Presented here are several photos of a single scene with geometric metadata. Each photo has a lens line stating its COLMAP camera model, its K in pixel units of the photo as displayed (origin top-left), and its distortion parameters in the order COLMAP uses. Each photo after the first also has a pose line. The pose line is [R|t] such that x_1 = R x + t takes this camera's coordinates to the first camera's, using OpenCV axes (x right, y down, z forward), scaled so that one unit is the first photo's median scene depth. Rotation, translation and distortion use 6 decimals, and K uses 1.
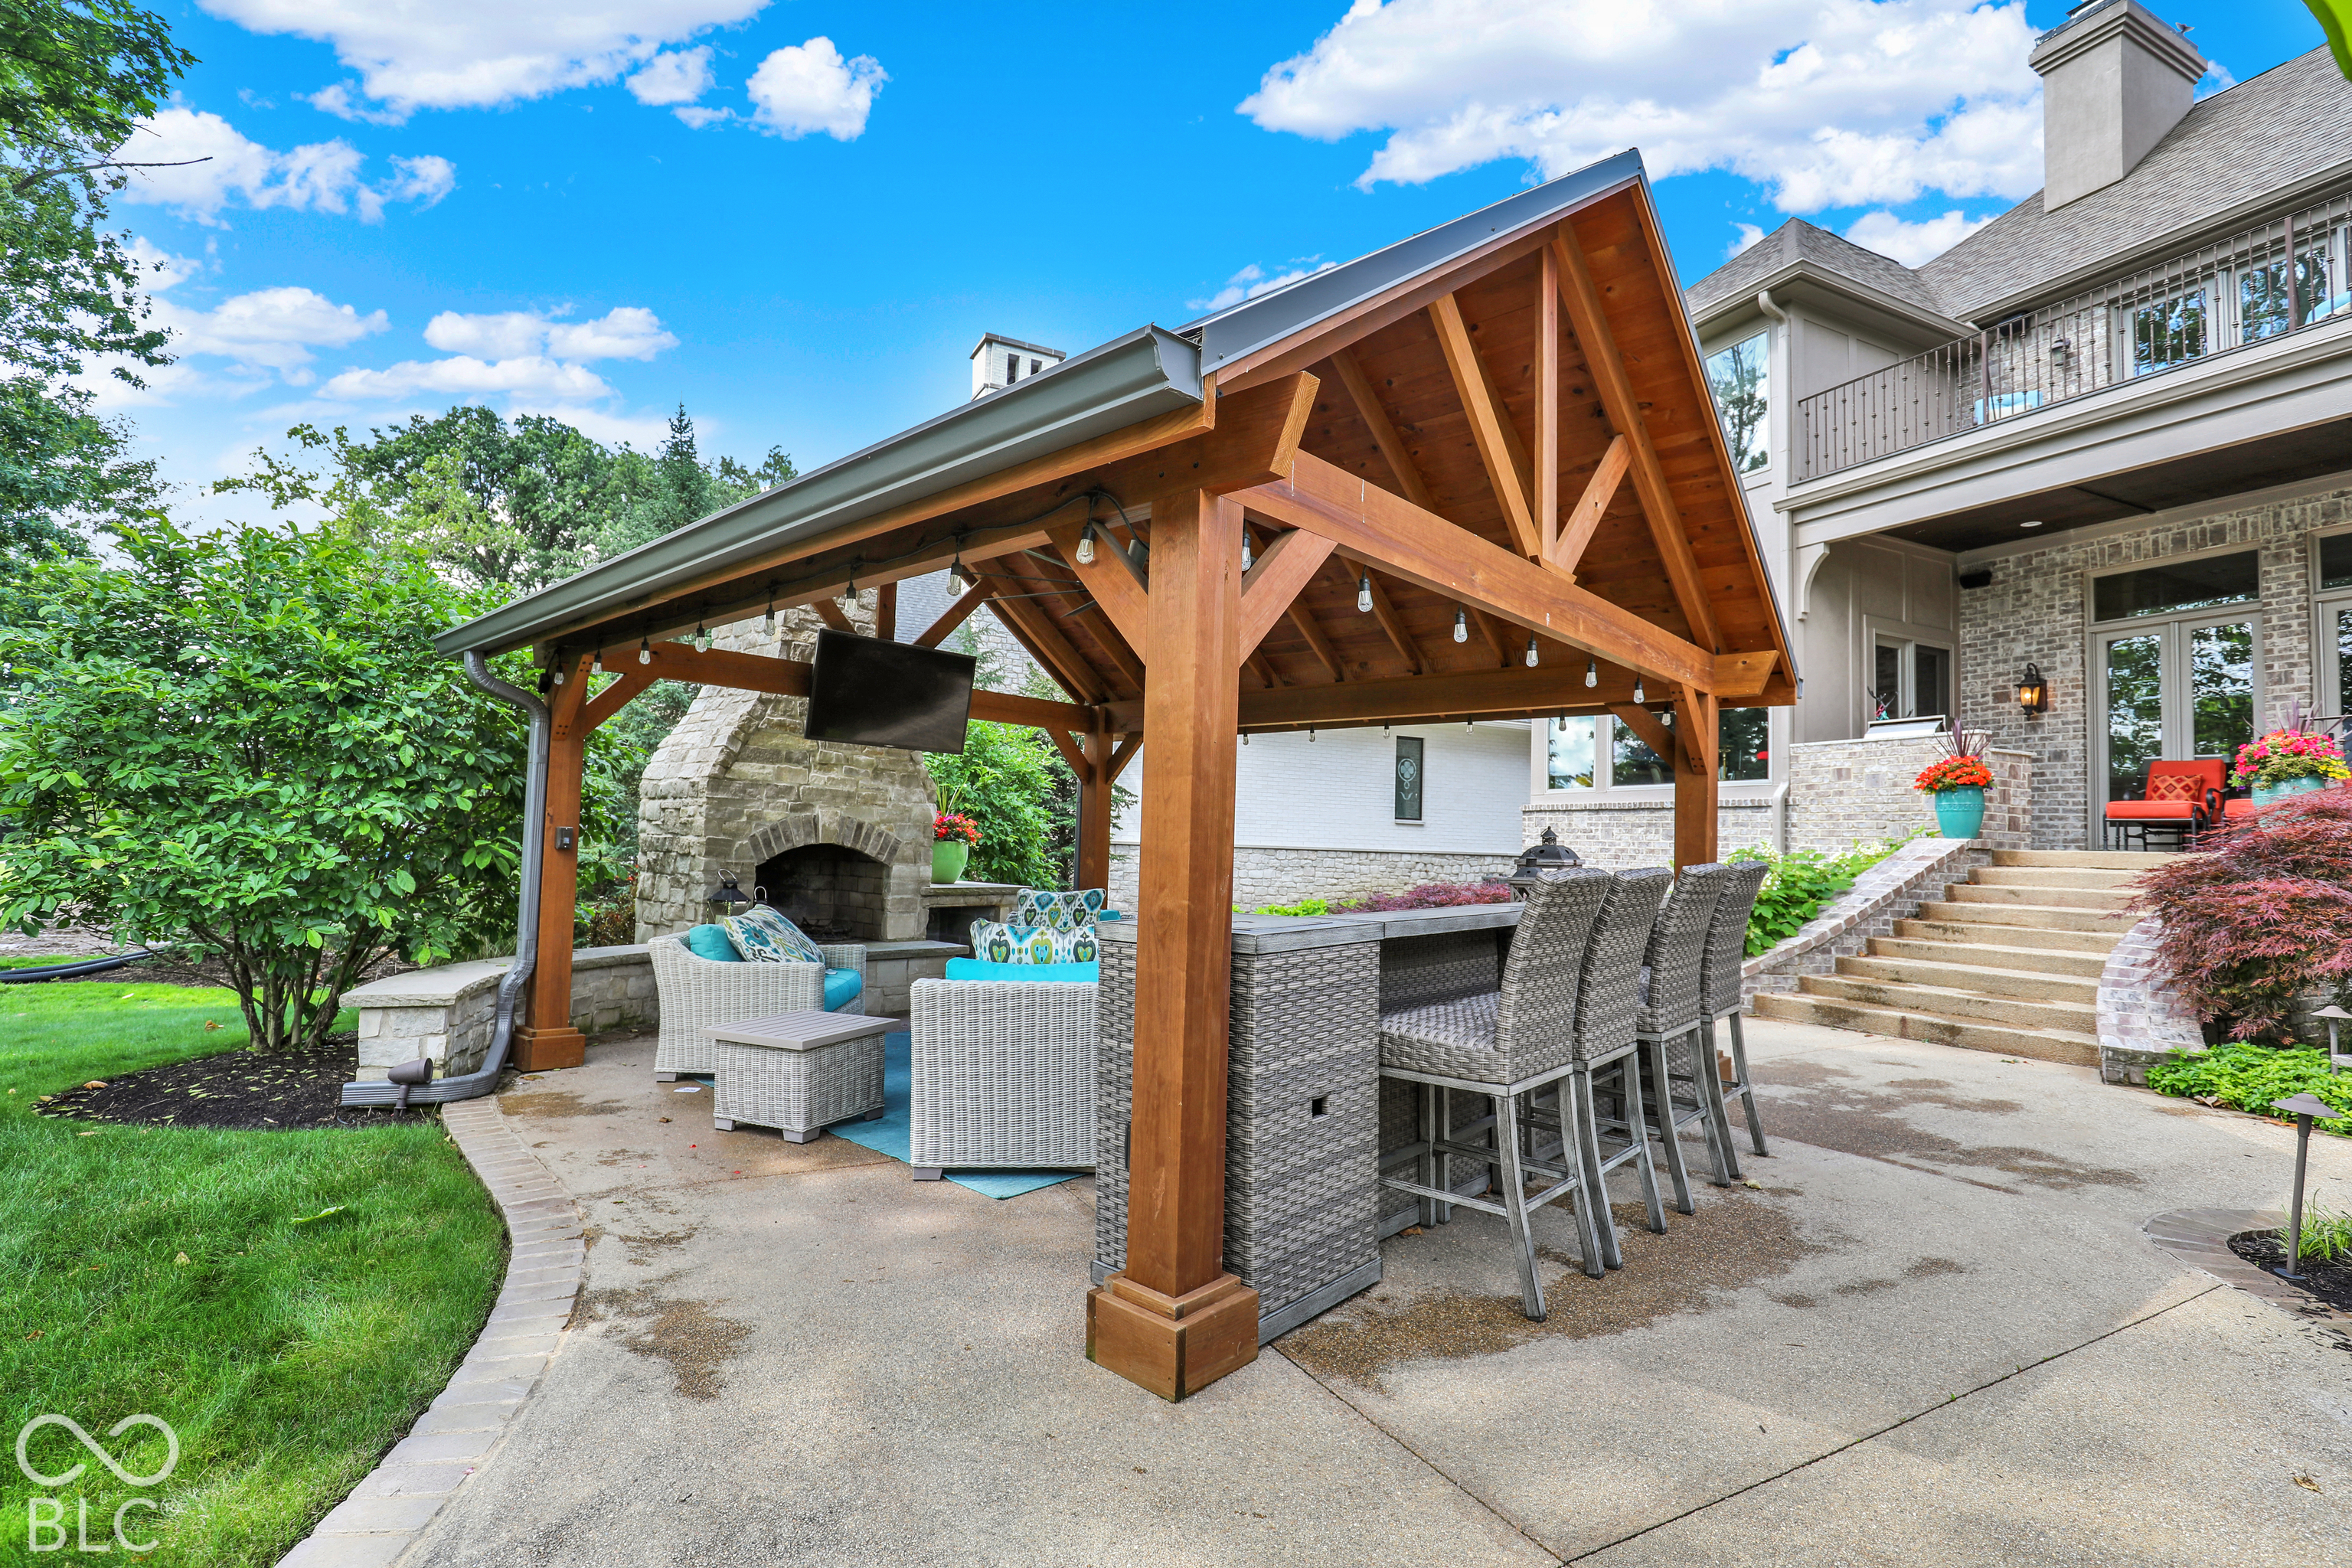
lens RADIAL K [[1079.7, 0, 1170.8], [0, 1079.7, 795.9], [0, 0, 1]] dist [-0.041192, 0.009558]
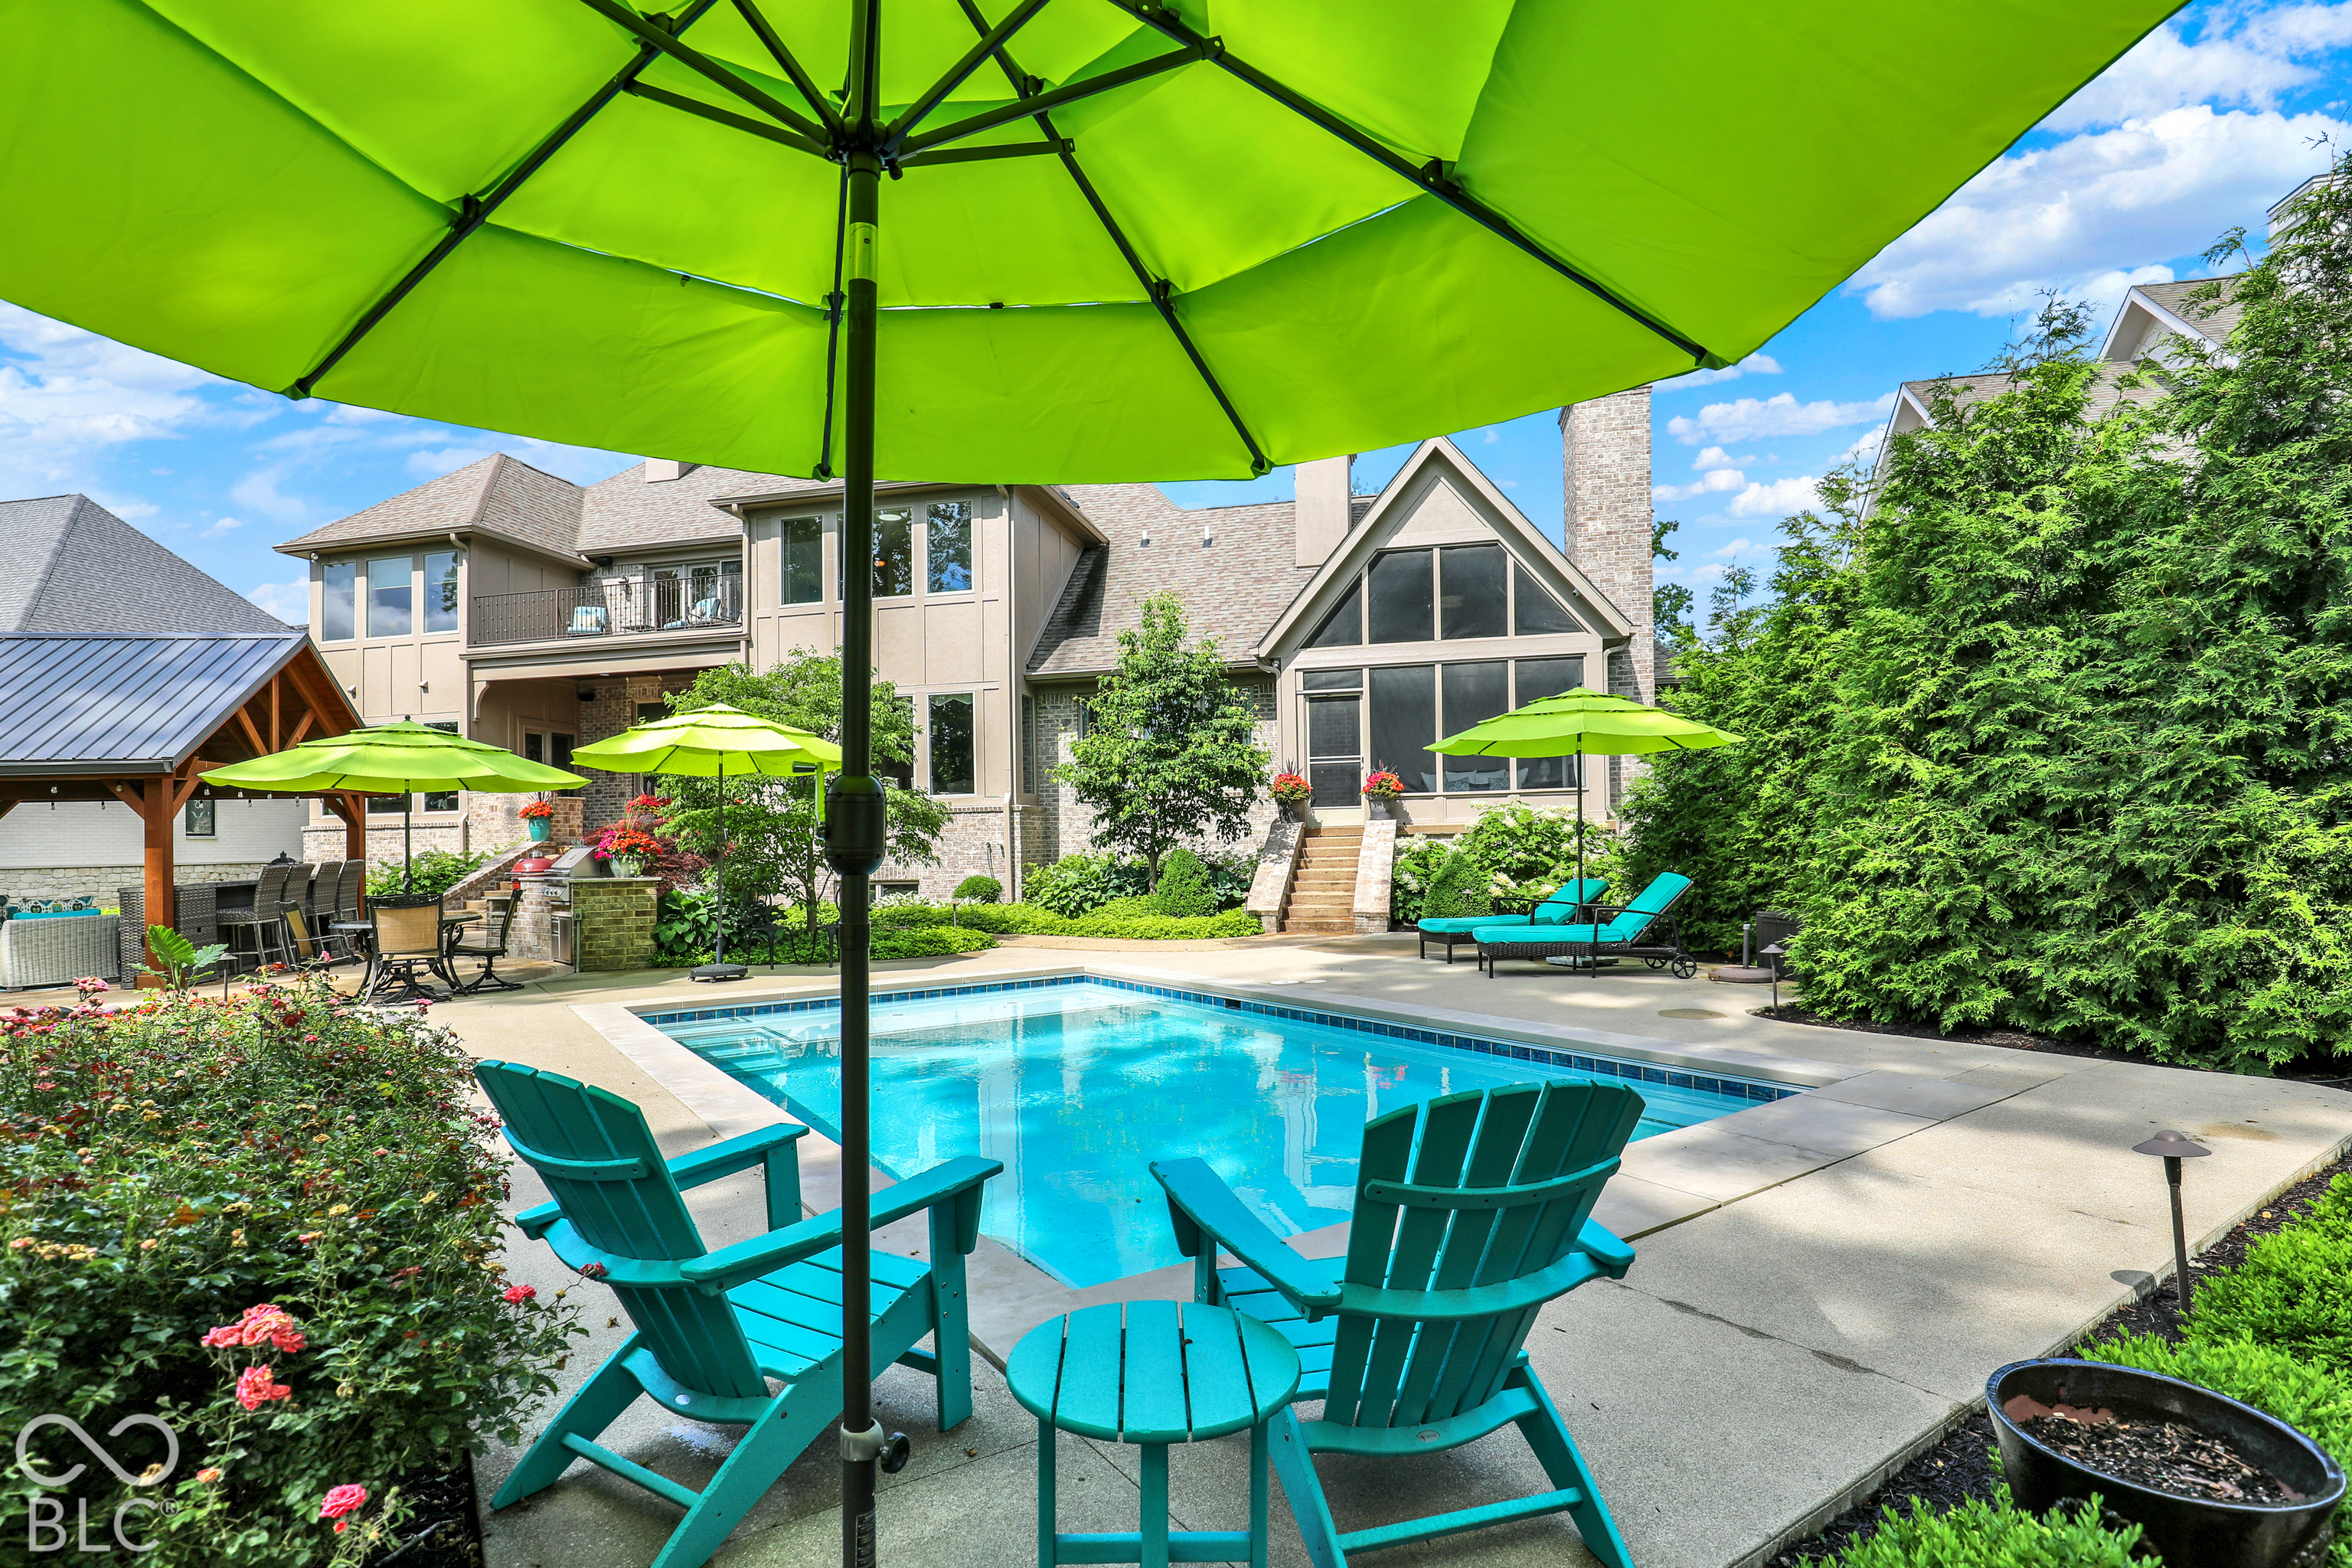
lens RADIAL K [[1143.7, 0, 1190.6], [0, 1143.7, 825.2], [0, 0, 1]] dist [-0.030752, -0.000769]
pose [[0.579093, -0.037042, 0.814419, -0.275368], [0.007326, 0.999163, 0.040236, -0.059196], [-0.815228, -0.017334, 0.578880, -1.110297]]
